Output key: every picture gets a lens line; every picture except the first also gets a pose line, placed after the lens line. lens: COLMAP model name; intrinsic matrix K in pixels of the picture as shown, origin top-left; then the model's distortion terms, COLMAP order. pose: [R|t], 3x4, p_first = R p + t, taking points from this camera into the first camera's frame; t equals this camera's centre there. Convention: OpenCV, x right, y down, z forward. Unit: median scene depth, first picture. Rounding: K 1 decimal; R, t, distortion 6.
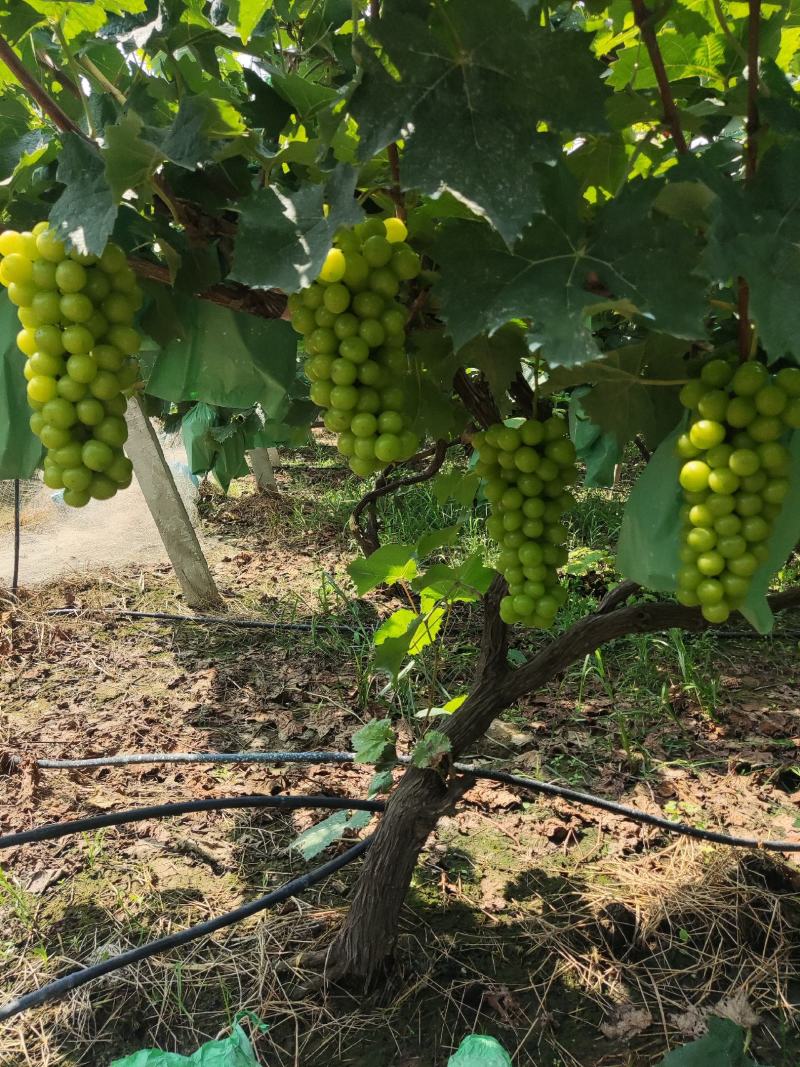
lens RADIAL K [[793.5, 0, 395.1], [0, 793.5, 528.0], [0, 0, 1]] dist [0.069723, -0.099024]
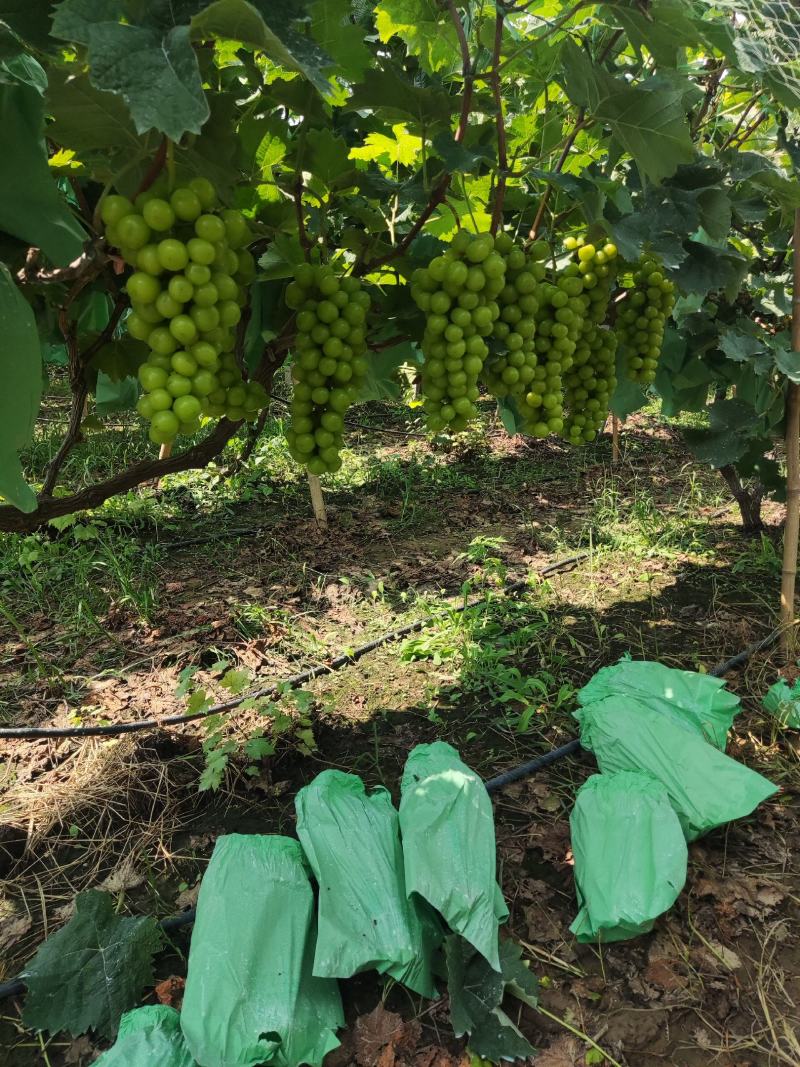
lens RADIAL K [[793.5, 0, 402.2], [0, 793.5, 532.2], [0, 0, 1]] dist [0.069723, -0.099024]
pose [[0.836394, -0.185066, 0.515941, 0.196398], [0.147065, 0.982533, 0.114024, 0.064154], [-0.528031, -0.019493, 0.849002, -0.055149]]
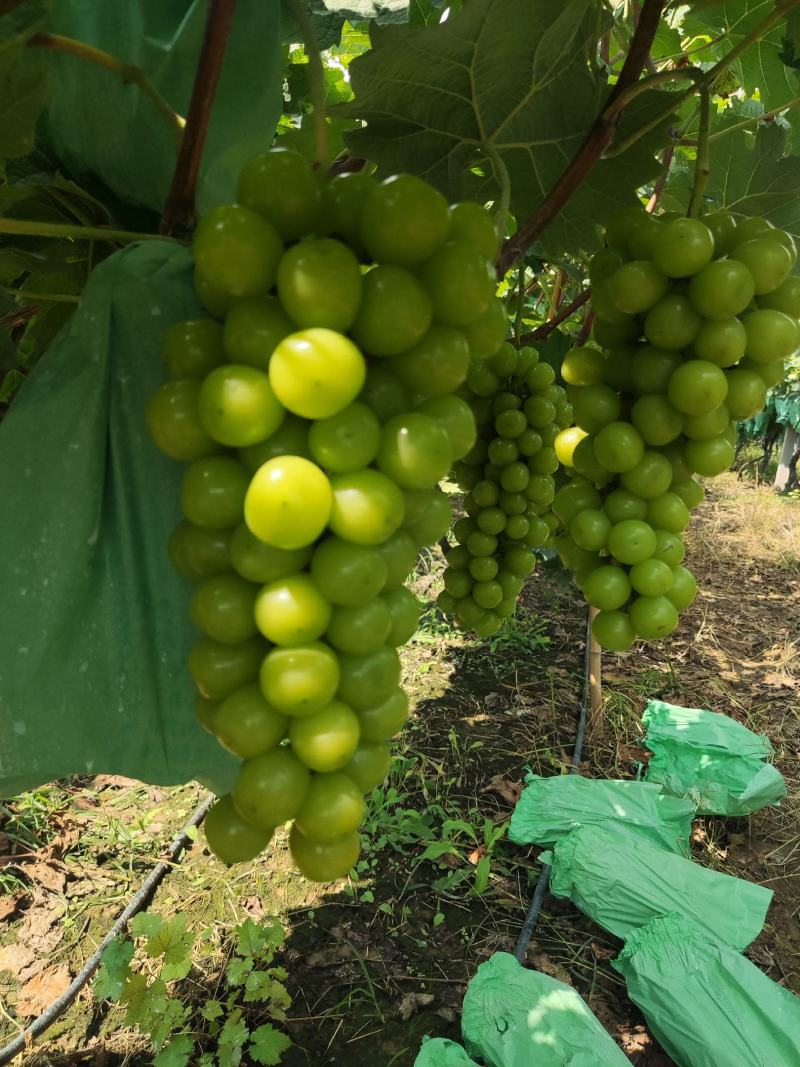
lens RADIAL K [[793.5, 0, 402.5], [0, 793.5, 524.8], [0, 0, 1]] dist [0.069723, -0.099024]
pose [[0.431994, -0.156962, 0.888113, 0.056505], [0.143023, 0.984200, 0.104375, -0.045455], [-0.890464, 0.081931, 0.447618, 0.439395]]
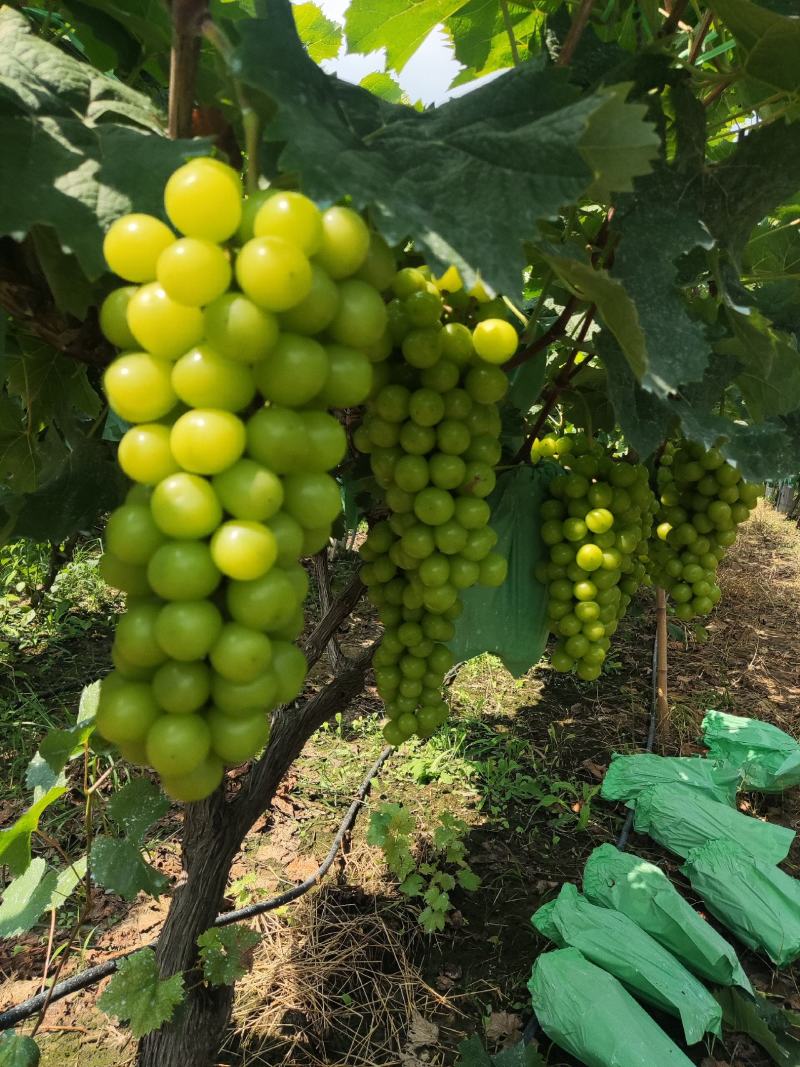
lens RADIAL K [[793.5, 0, 405.8], [0, 793.5, 528.0], [0, 0, 1]] dist [0.069723, -0.099024]
pose [[0.488522, -0.108806, 0.865741, -0.383992], [0.136795, 0.989476, 0.047167, -0.104932], [-0.861762, 0.095387, 0.498265, 0.357674]]
